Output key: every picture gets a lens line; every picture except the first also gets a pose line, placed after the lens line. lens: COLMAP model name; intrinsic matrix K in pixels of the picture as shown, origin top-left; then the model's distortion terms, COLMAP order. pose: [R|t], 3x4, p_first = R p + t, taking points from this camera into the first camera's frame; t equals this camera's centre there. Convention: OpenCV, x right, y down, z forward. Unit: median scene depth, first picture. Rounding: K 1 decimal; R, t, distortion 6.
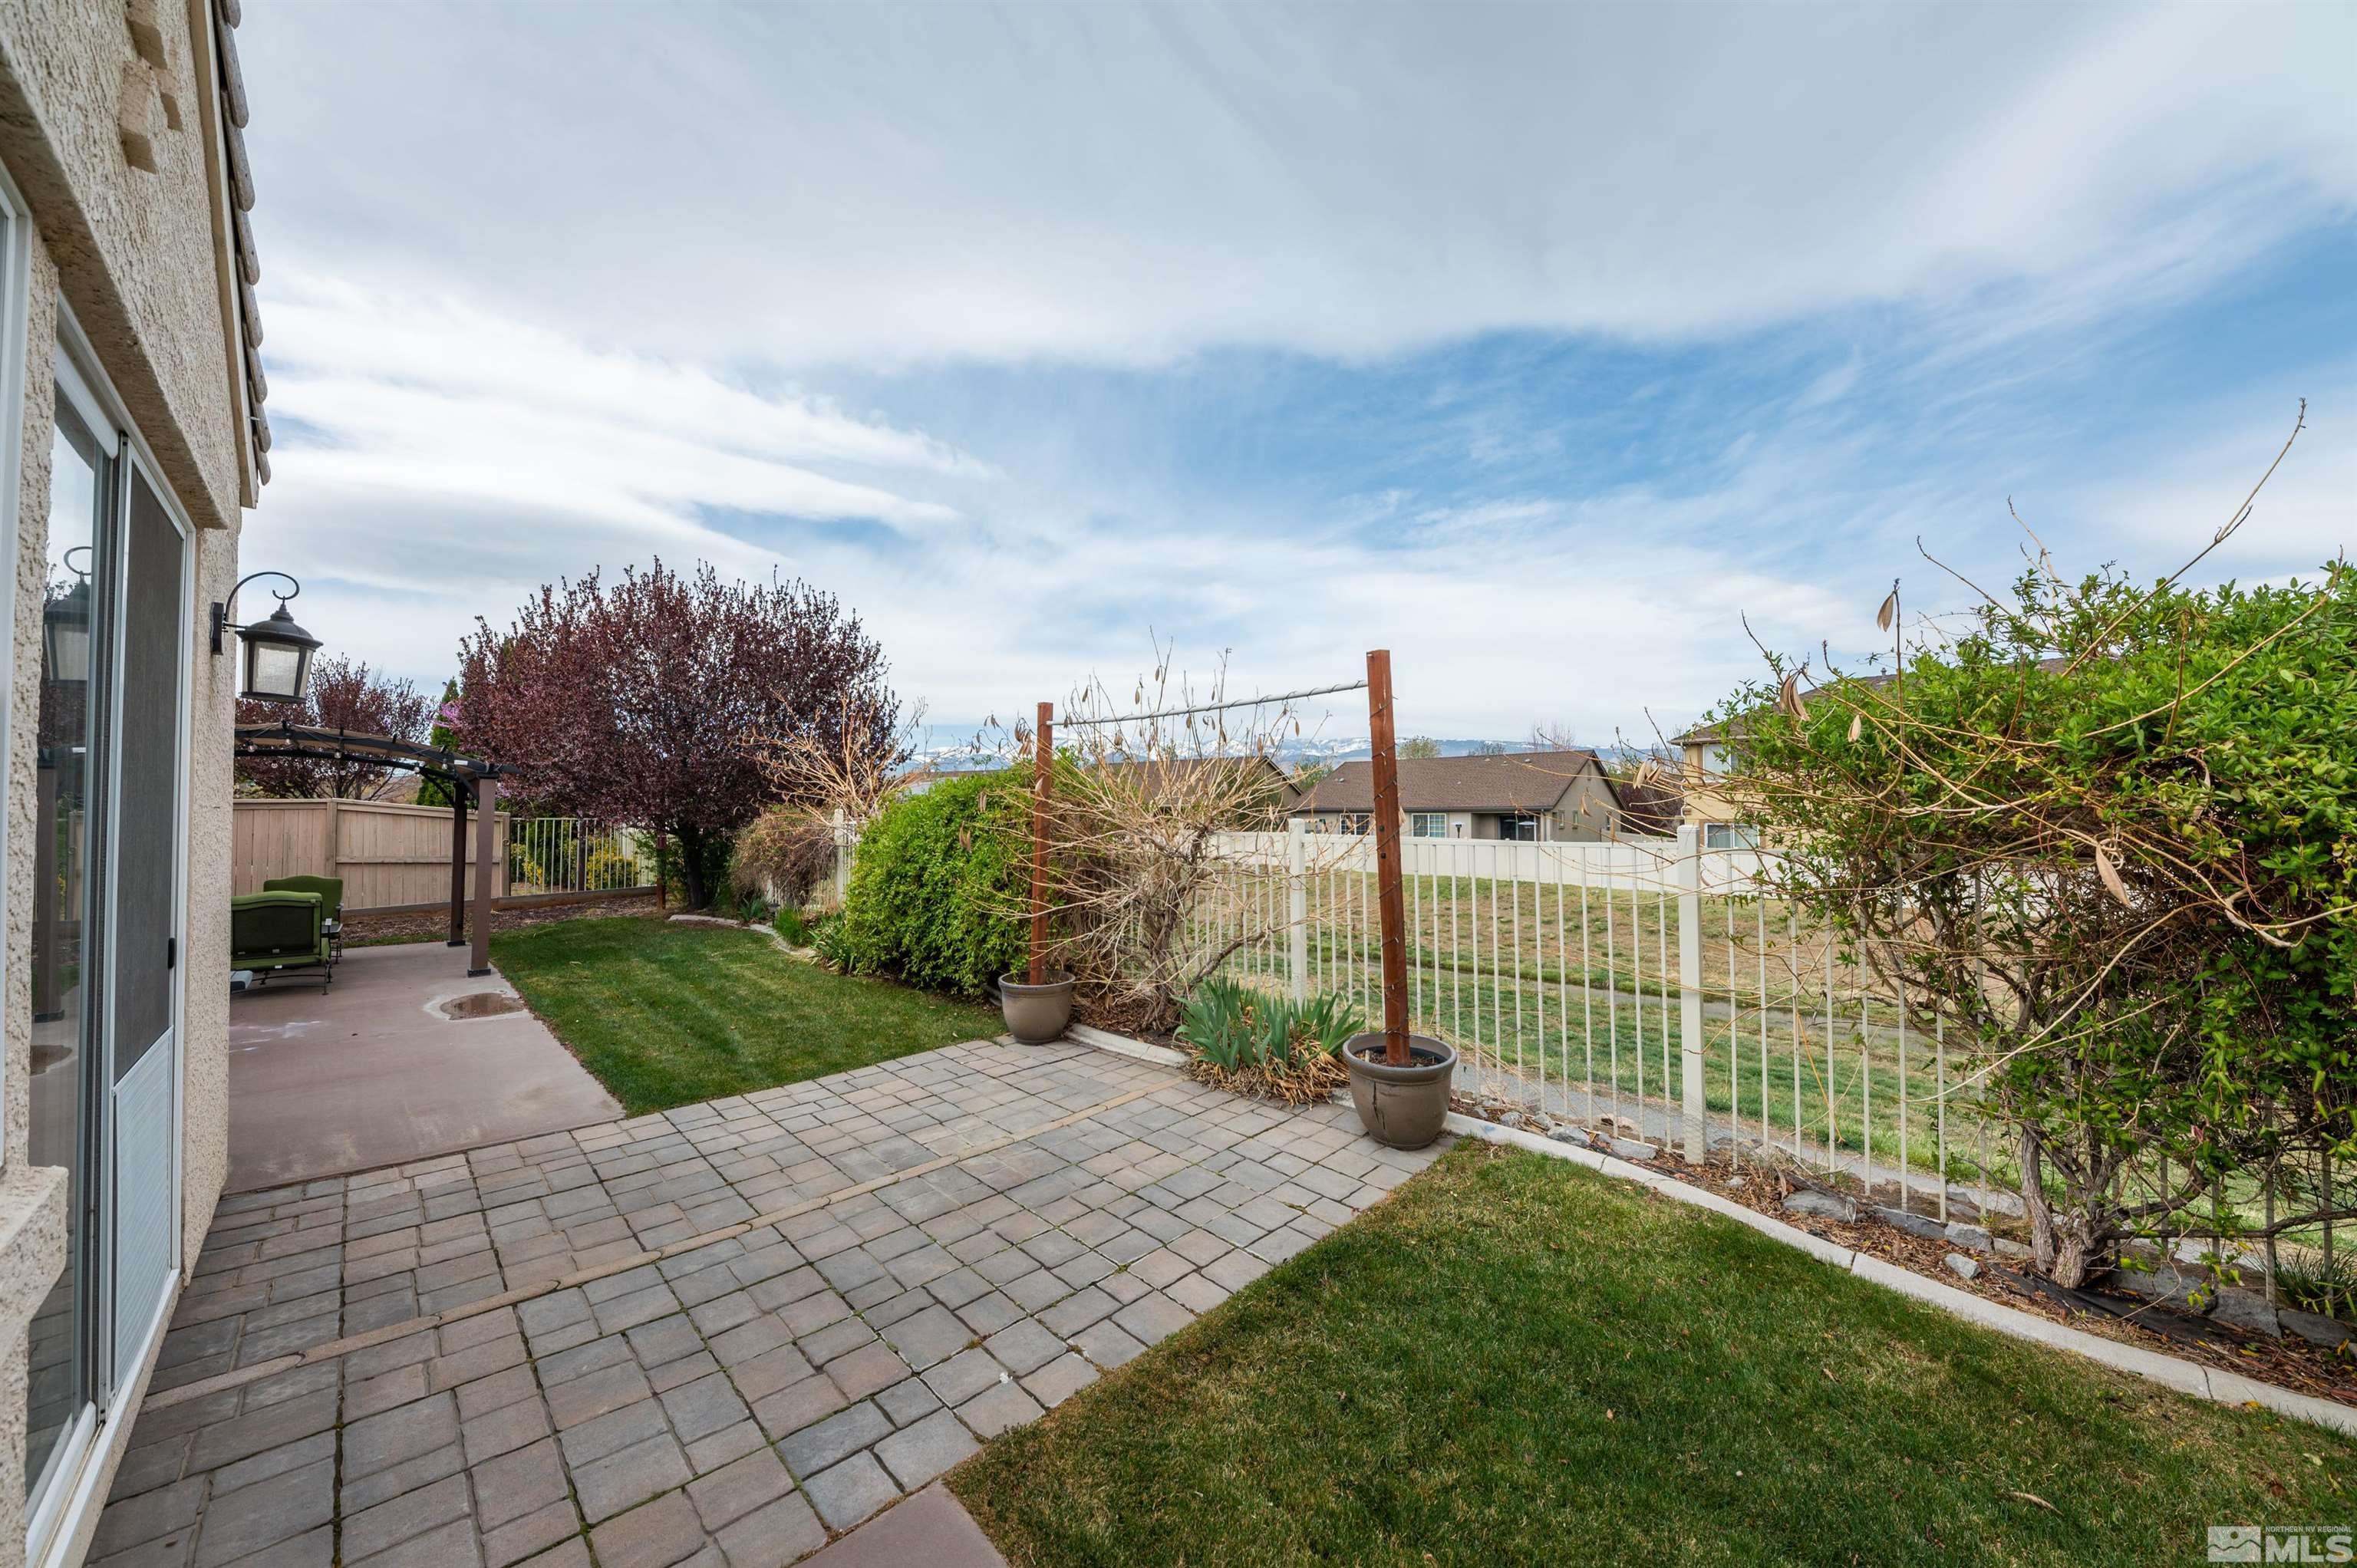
lens RADIAL K [[817.1, 0, 1178.3], [0, 817.1, 795.1], [0, 0, 1]] dist [0.006045, -0.005129]
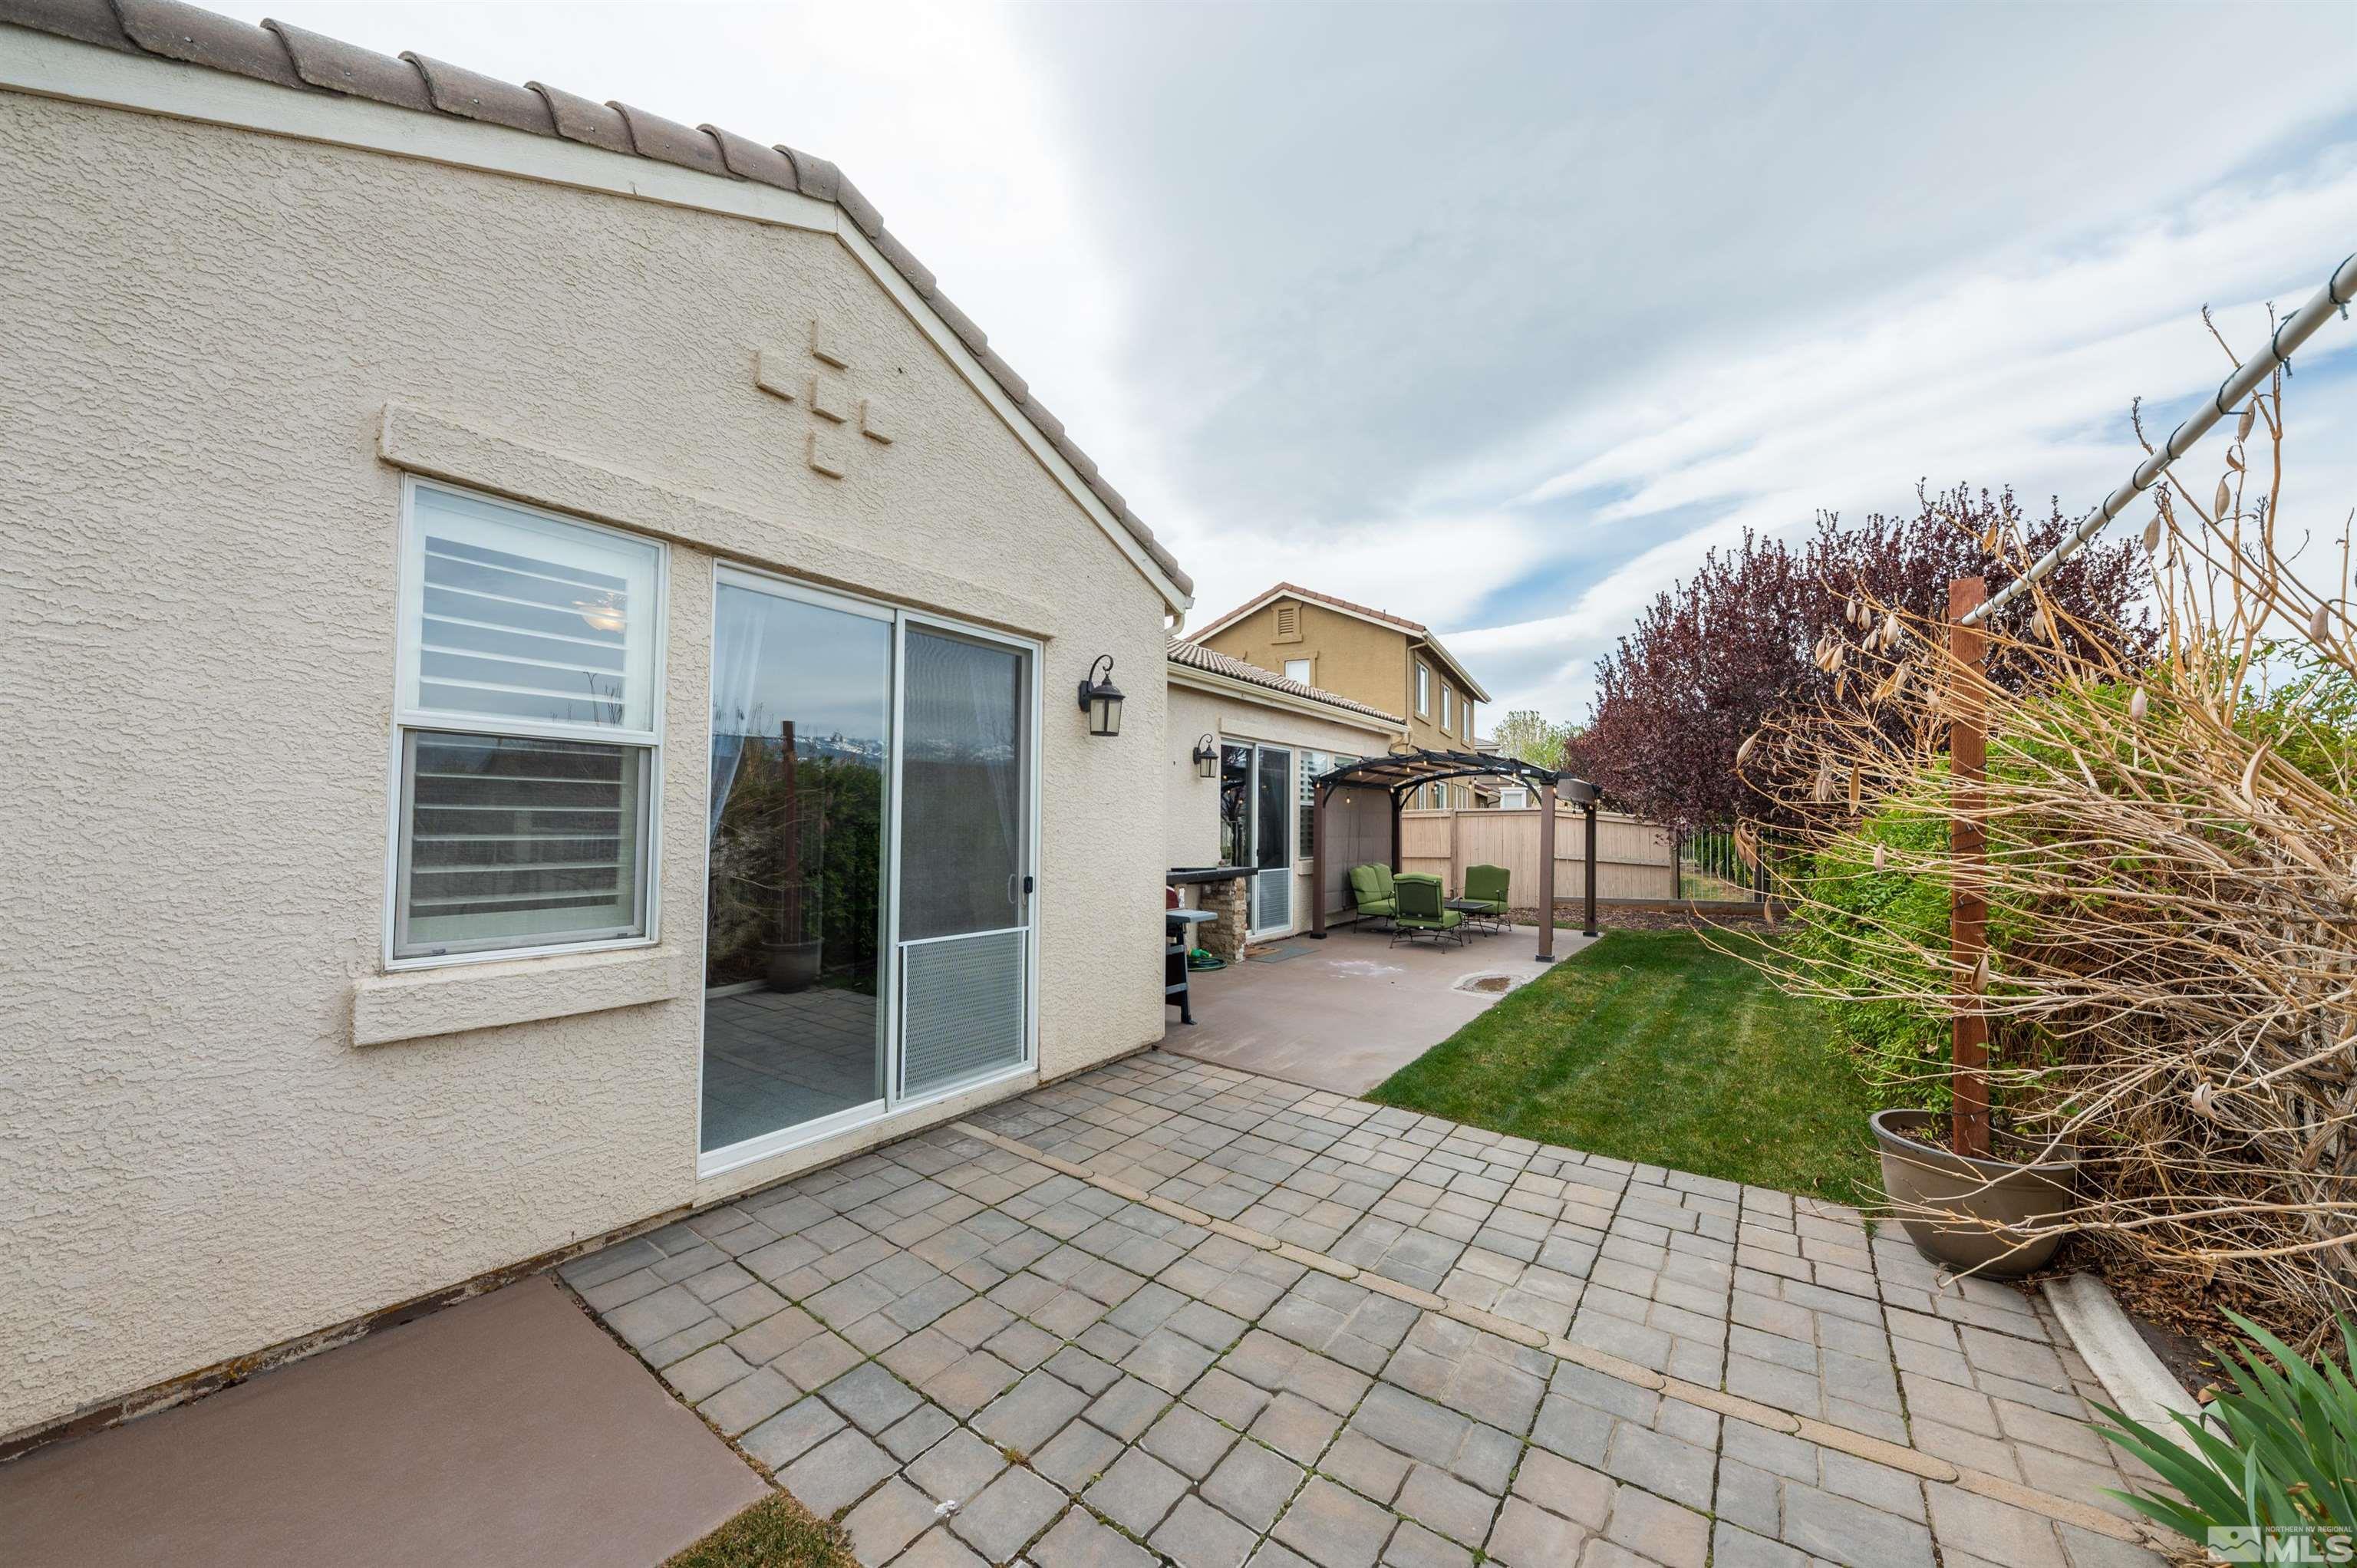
lens RADIAL K [[817.1, 0, 1178.3], [0, 817.1, 795.1], [0, 0, 1]] dist [0.006045, -0.005129]
pose [[0.165795, -0.027322, -0.985782, 0.350437], [0.011228, 0.999604, -0.025816, 0.028271], [0.986096, -0.006788, 0.166036, 0.620381]]
